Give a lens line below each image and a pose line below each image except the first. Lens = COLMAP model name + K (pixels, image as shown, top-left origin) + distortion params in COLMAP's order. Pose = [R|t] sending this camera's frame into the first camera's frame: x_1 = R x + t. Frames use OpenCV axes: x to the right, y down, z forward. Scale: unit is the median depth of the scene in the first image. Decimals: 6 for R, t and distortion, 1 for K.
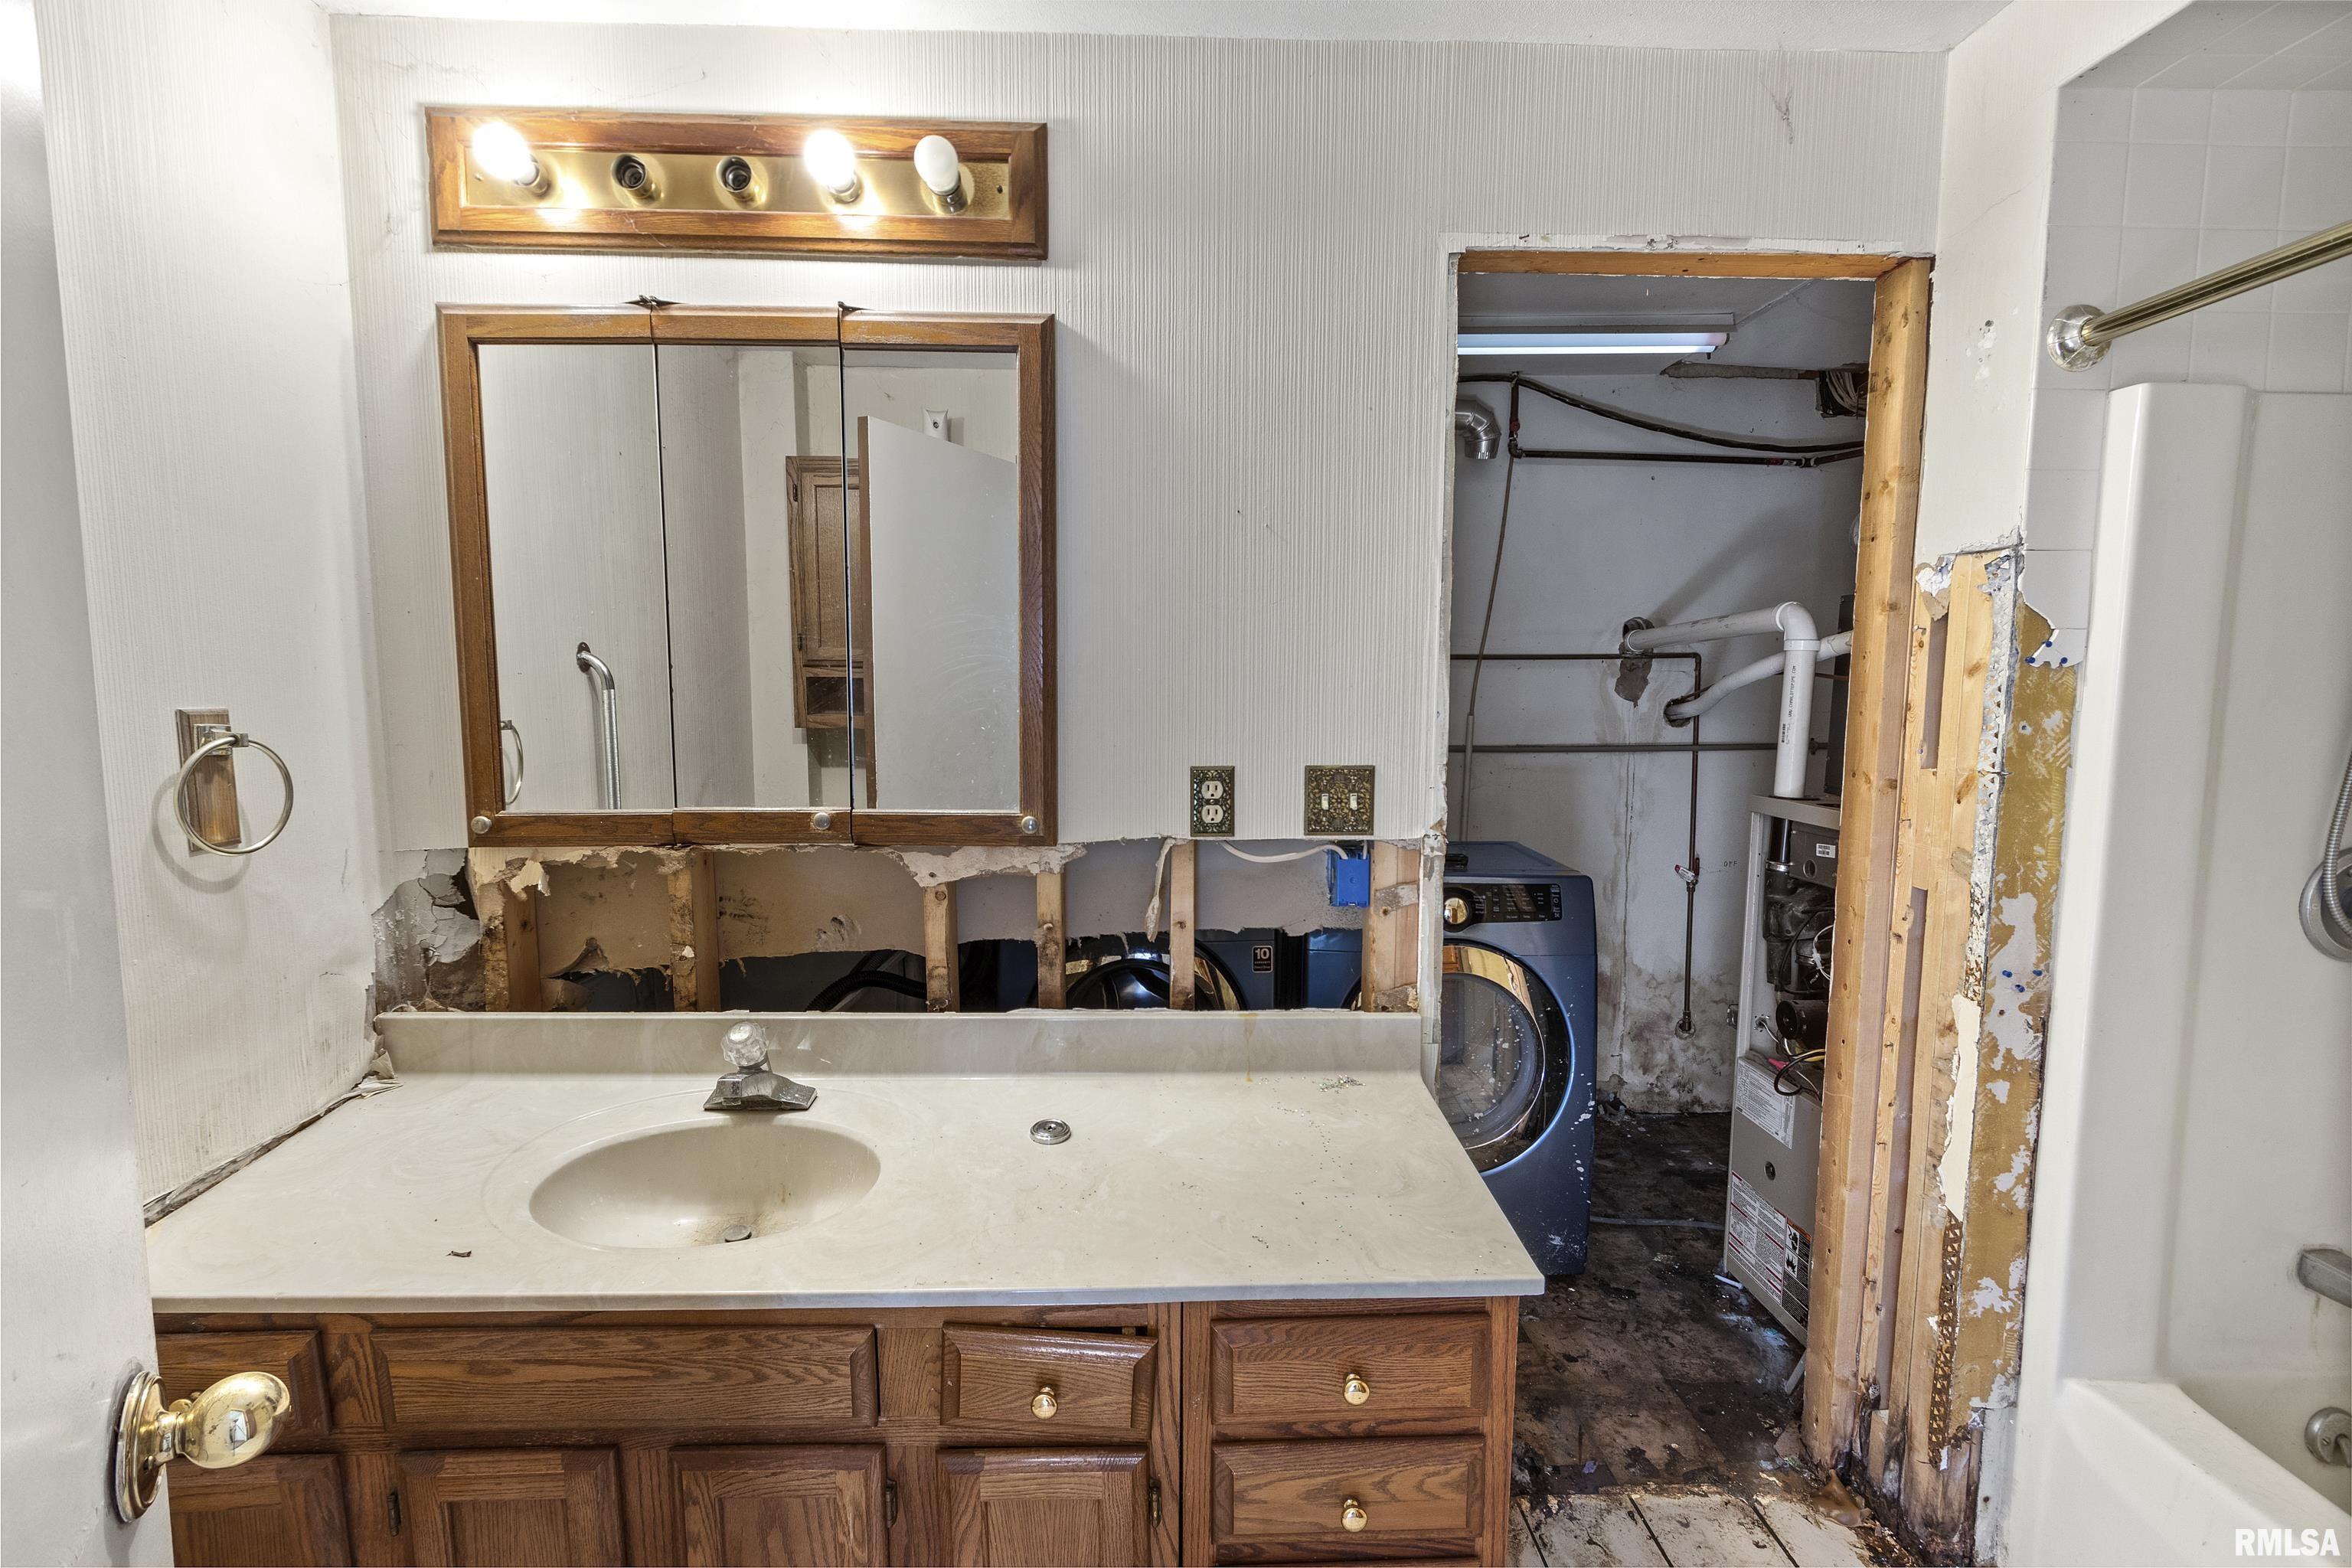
lens RADIAL K [[1075.6, 0, 1171.0], [0, 1075.6, 796.0], [0, 0, 1]] dist [0.006226, -0.000608]
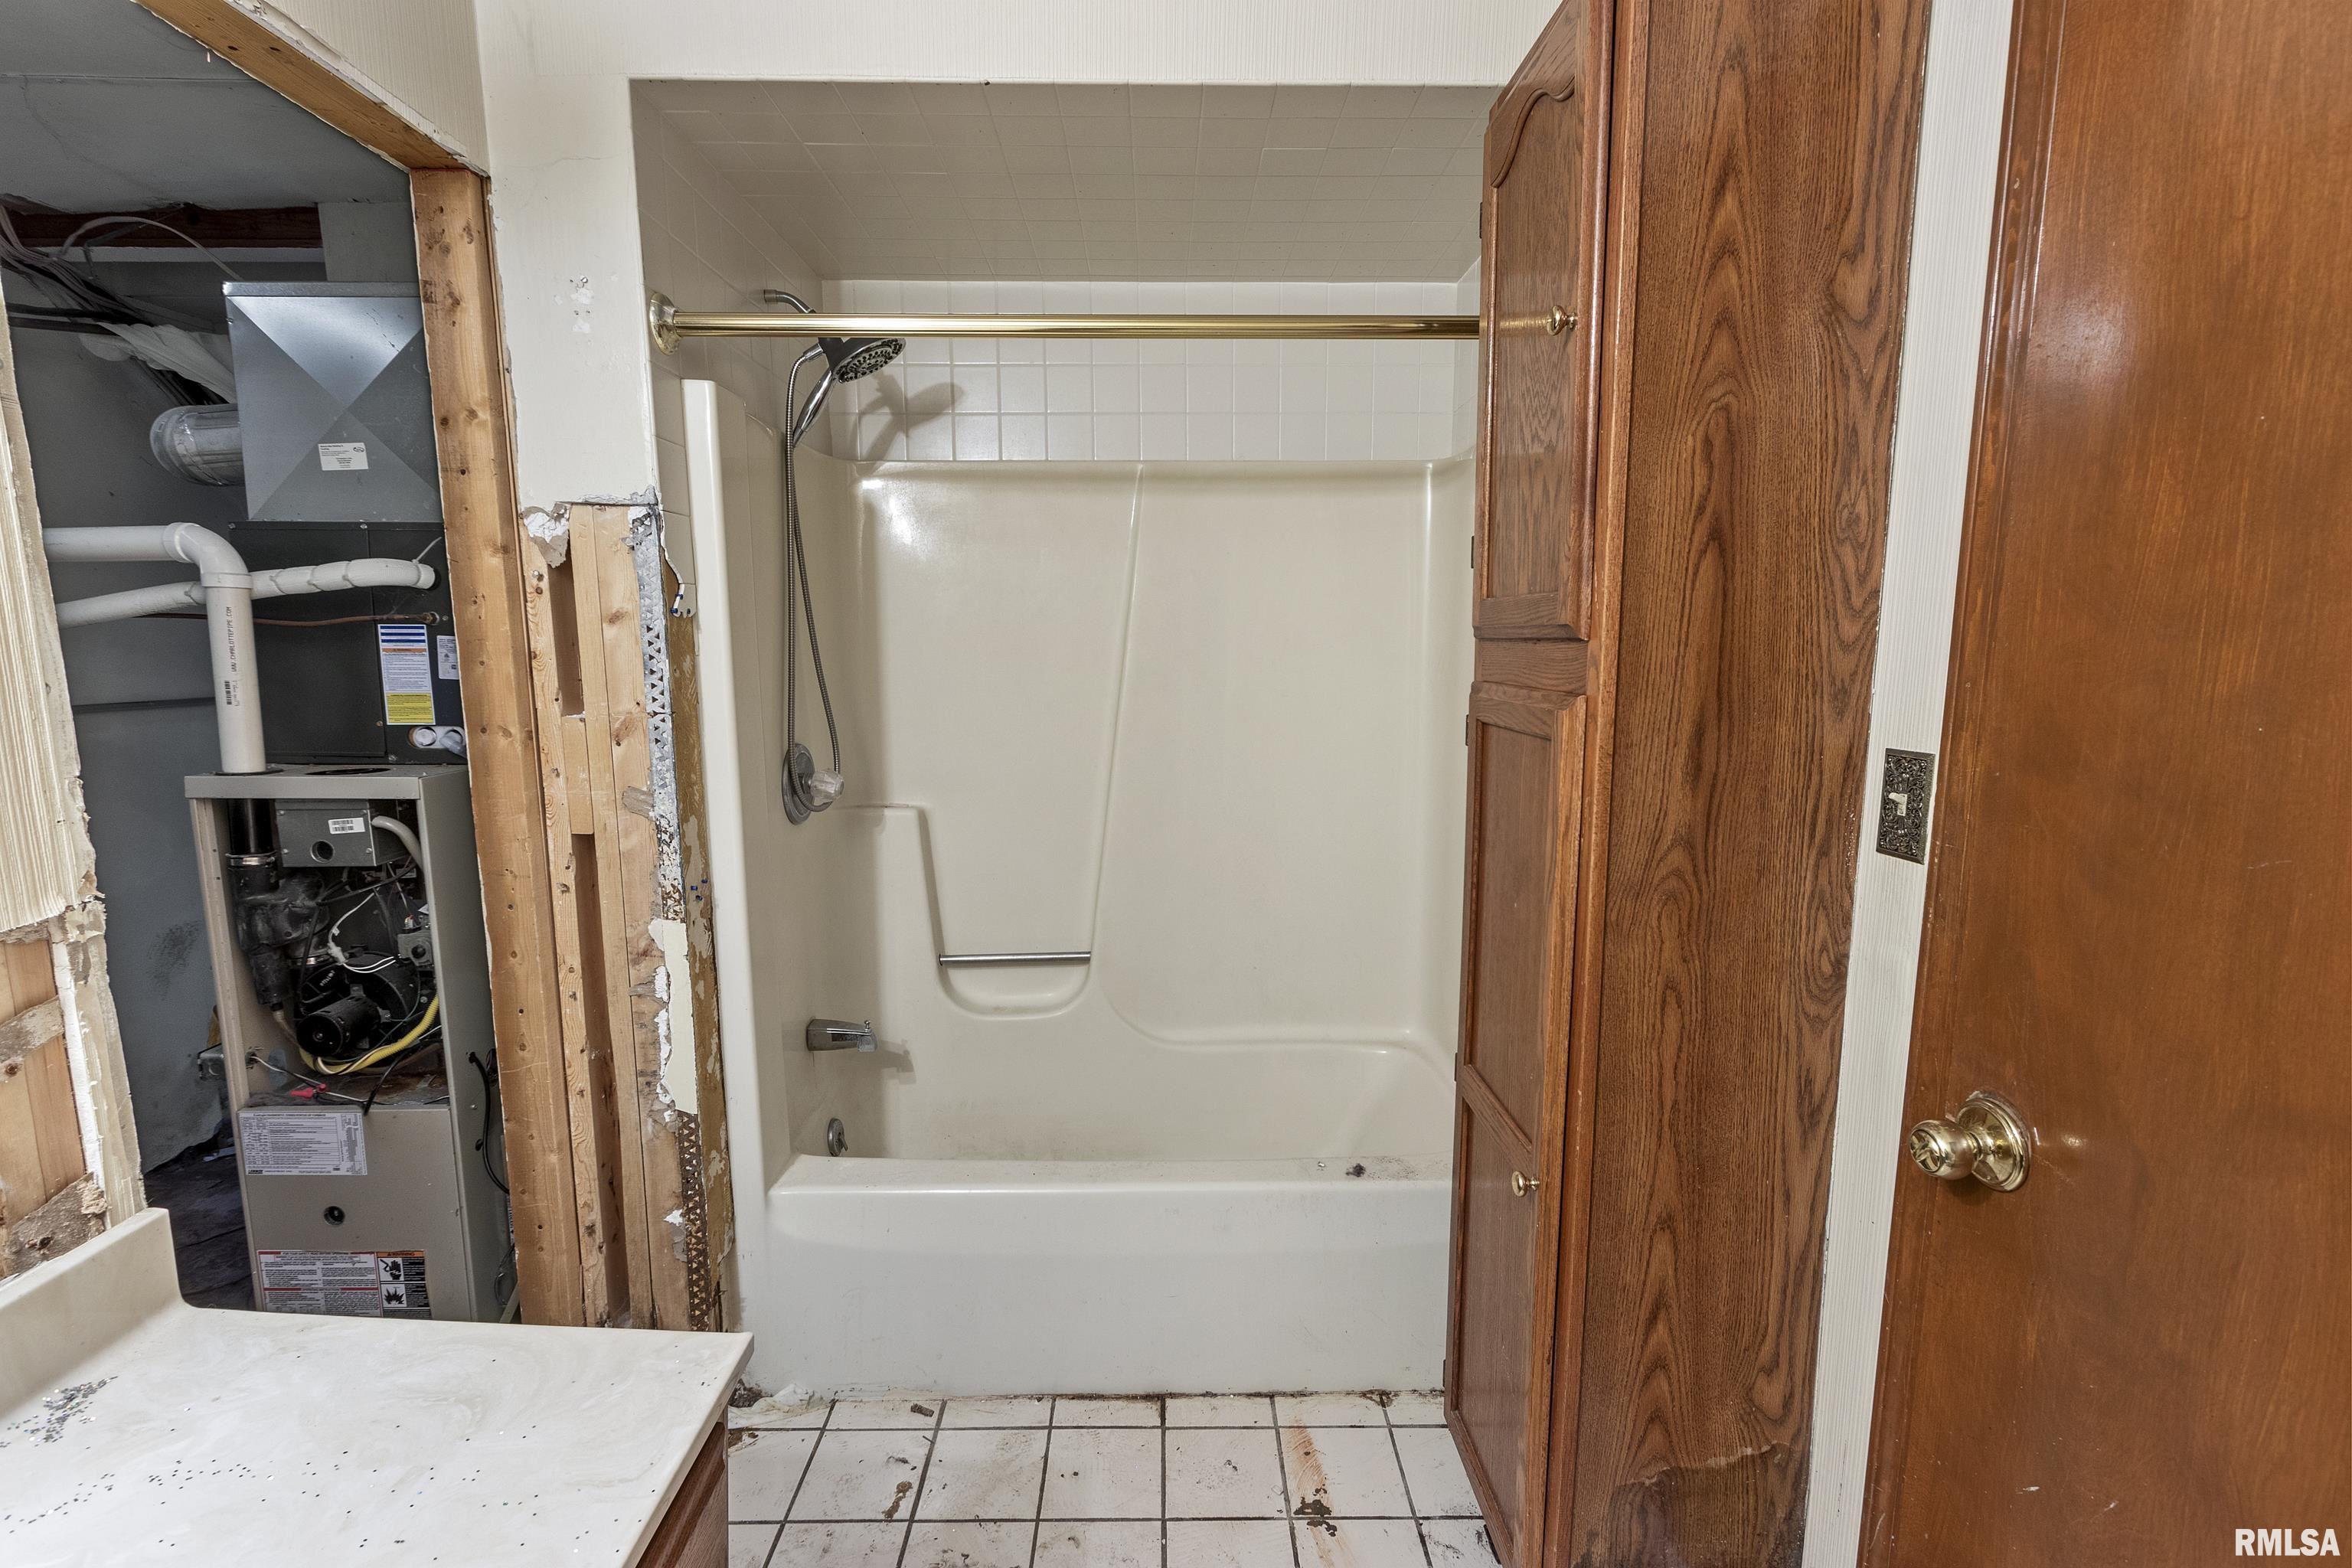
lens RADIAL K [[1075.6, 0, 1171.0], [0, 1075.6, 796.0], [0, 0, 1]] dist [0.006226, -0.000608]
pose [[0.023024, -0.152739, 0.987998, -0.297519], [0.101324, 0.983528, 0.149686, -0.046163], [-0.994587, 0.096662, 0.038121, 0.415915]]
